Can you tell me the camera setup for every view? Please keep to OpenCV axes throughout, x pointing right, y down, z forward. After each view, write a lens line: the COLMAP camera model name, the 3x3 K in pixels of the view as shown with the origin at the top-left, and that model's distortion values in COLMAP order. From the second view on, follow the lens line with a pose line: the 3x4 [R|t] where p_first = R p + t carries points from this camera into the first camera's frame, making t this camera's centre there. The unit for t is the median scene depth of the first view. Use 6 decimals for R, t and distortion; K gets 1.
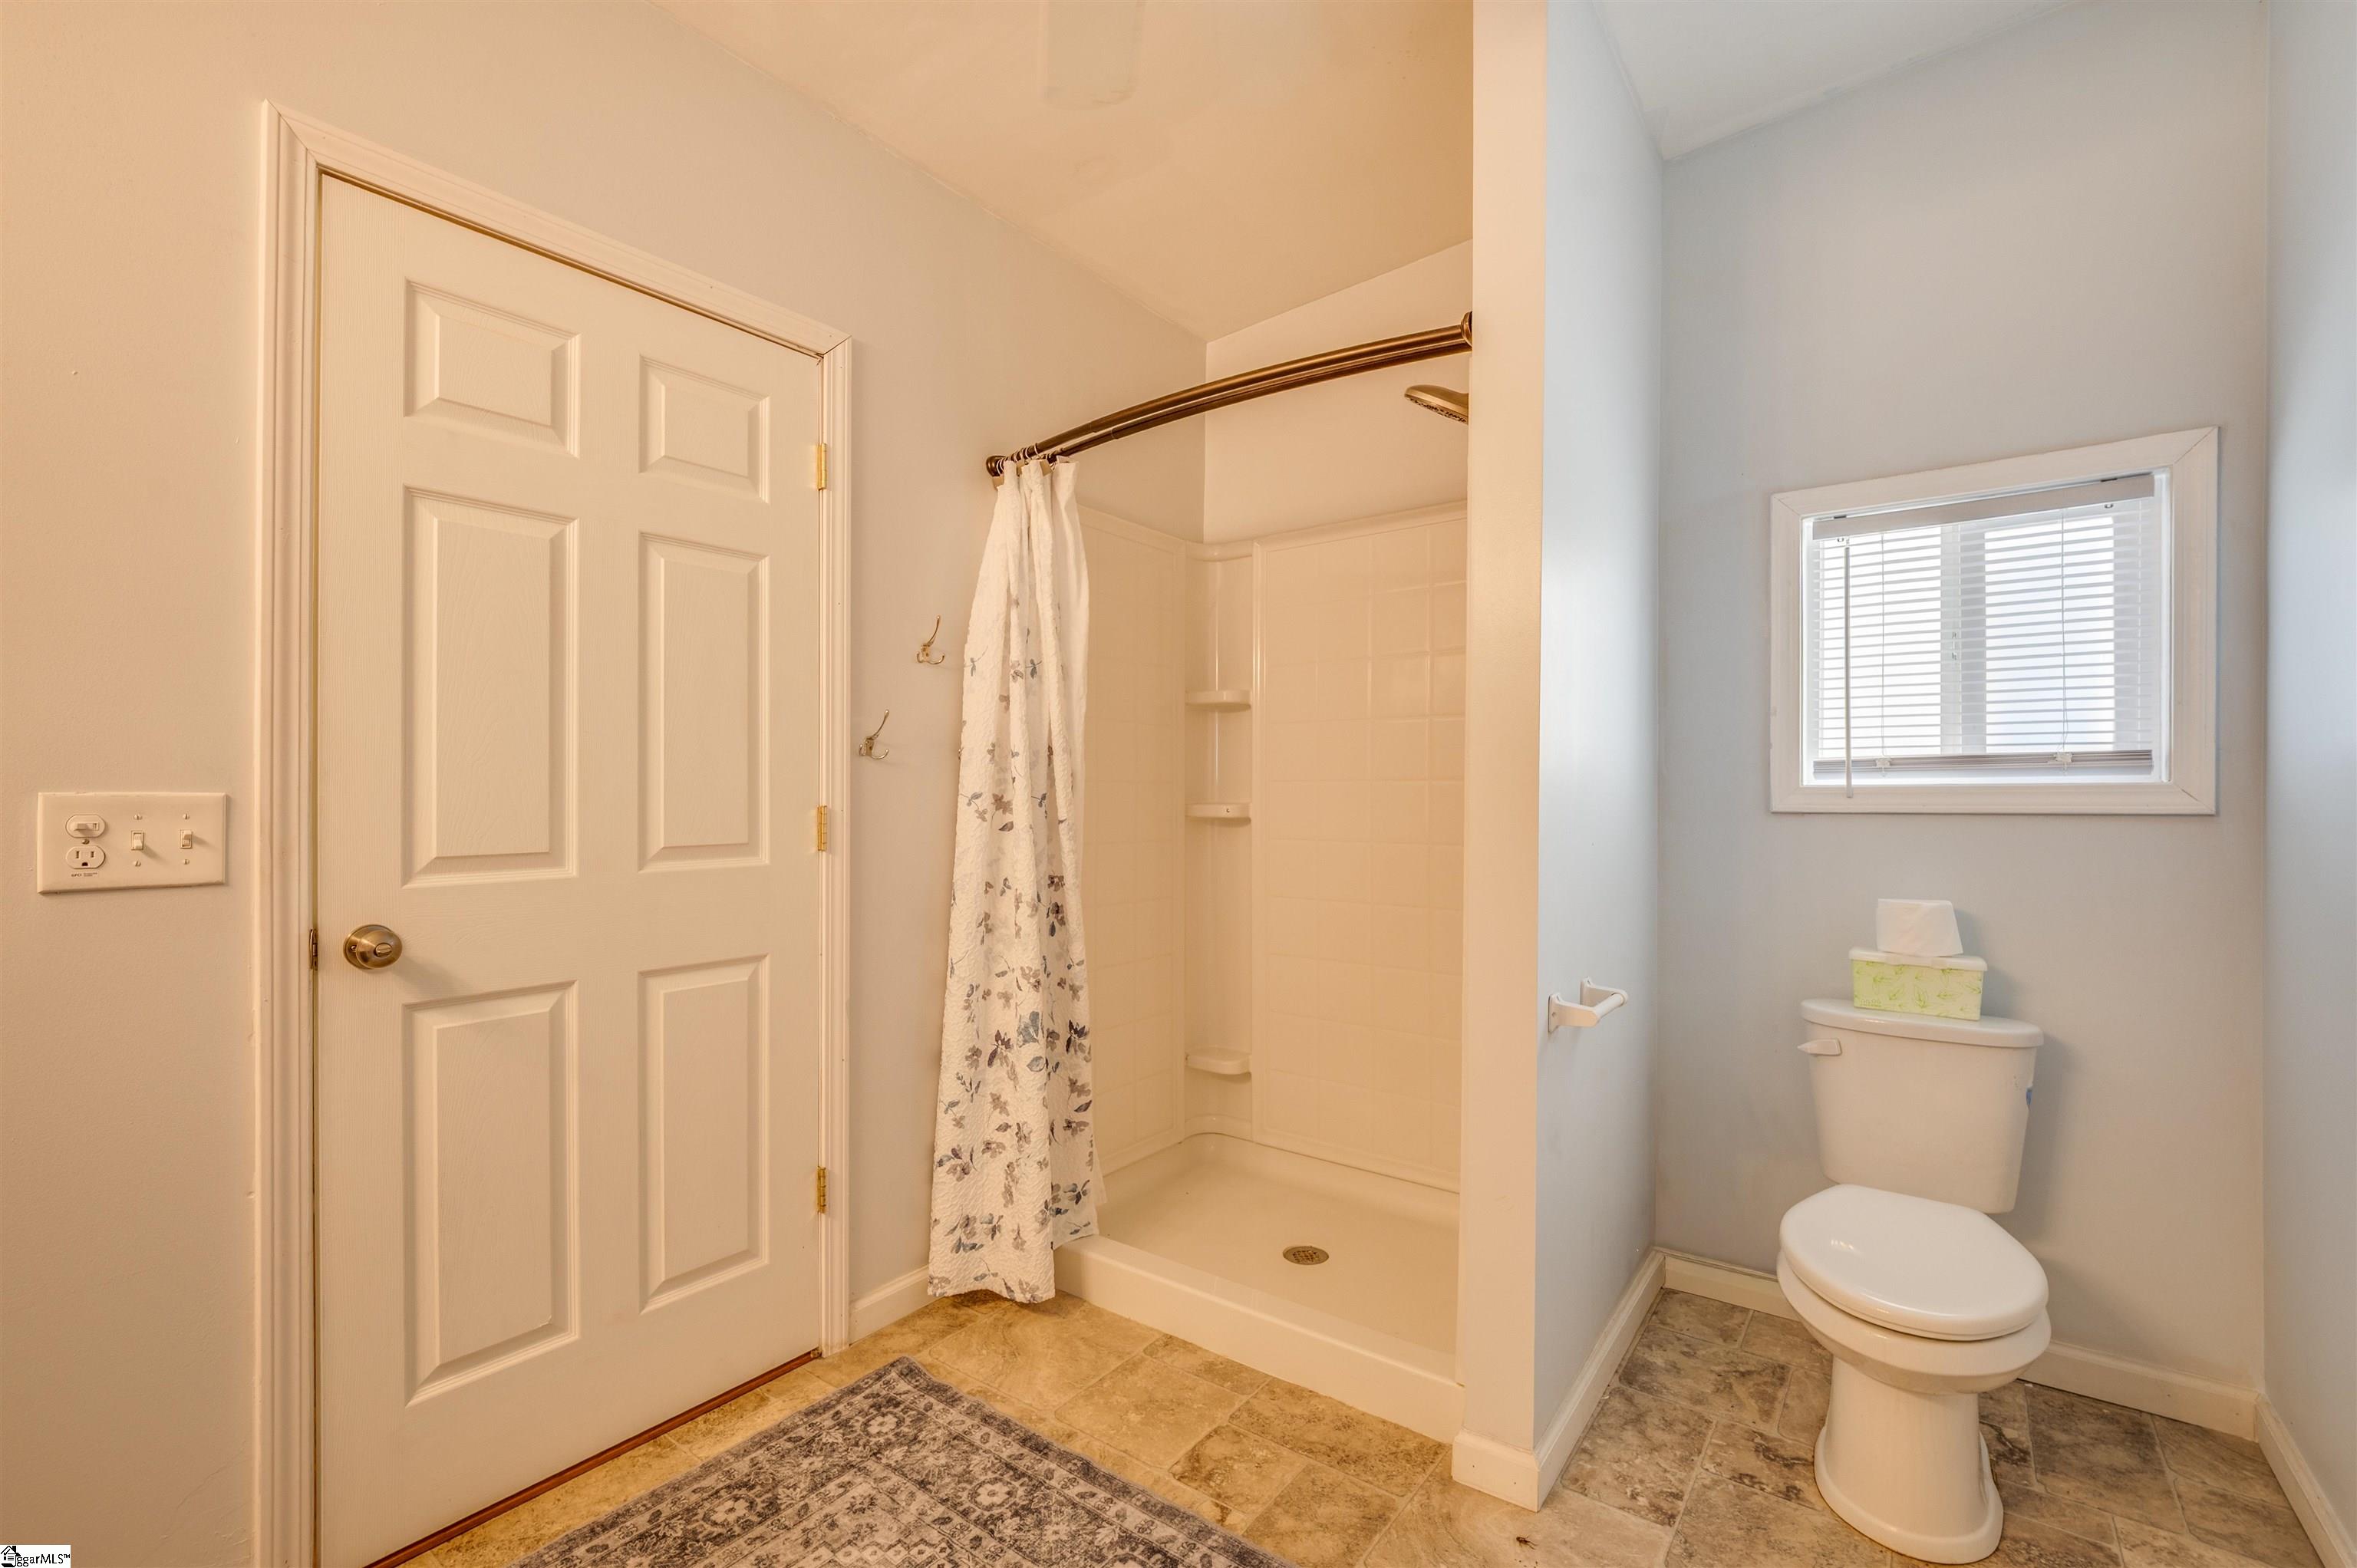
lens RADIAL K [[996.9, 0, 1160.5], [0, 996.9, 793.4], [0, 0, 1]] dist [0.007889, 0.001050]
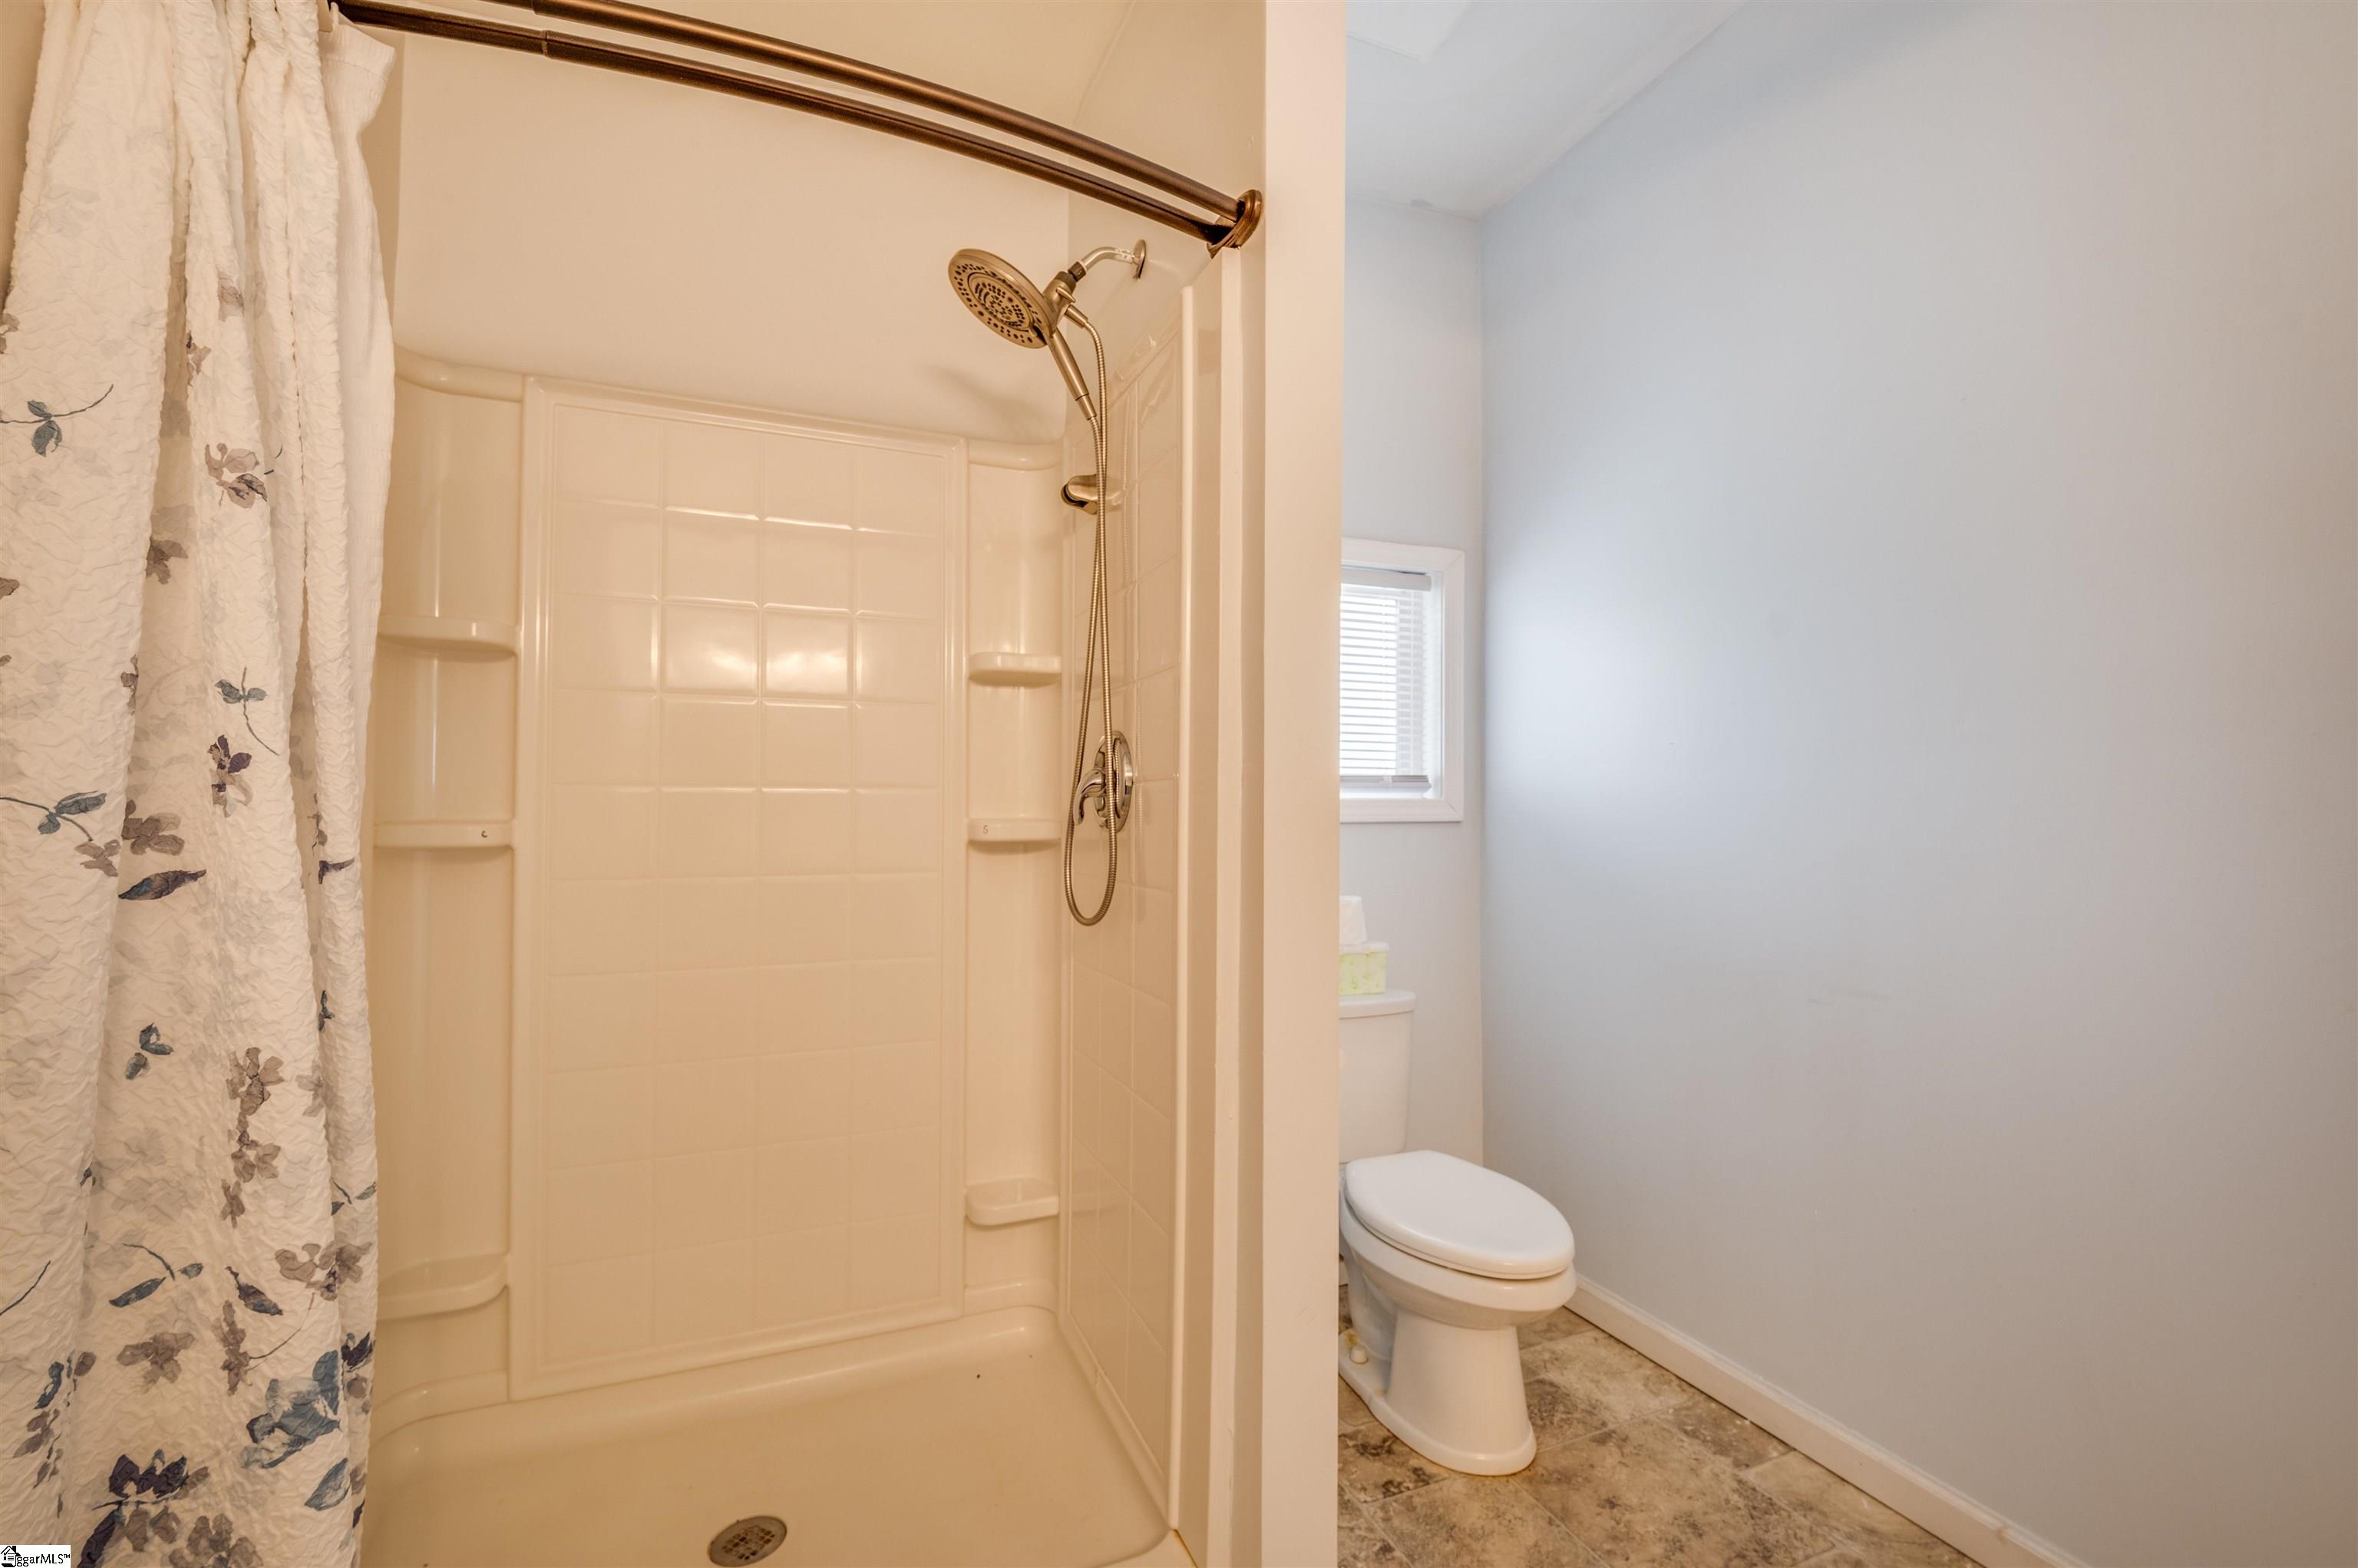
lens RADIAL K [[997.3, 0, 1178.6], [0, 997.3, 792.3], [0, 0, 1]] dist [0.007889, 0.001050]
pose [[0.506564, 0.016239, 0.862050, -0.300799], [-0.000466, 0.999828, -0.018561, 0.004963], [-0.862202, 0.009000, 0.506484, 0.506010]]
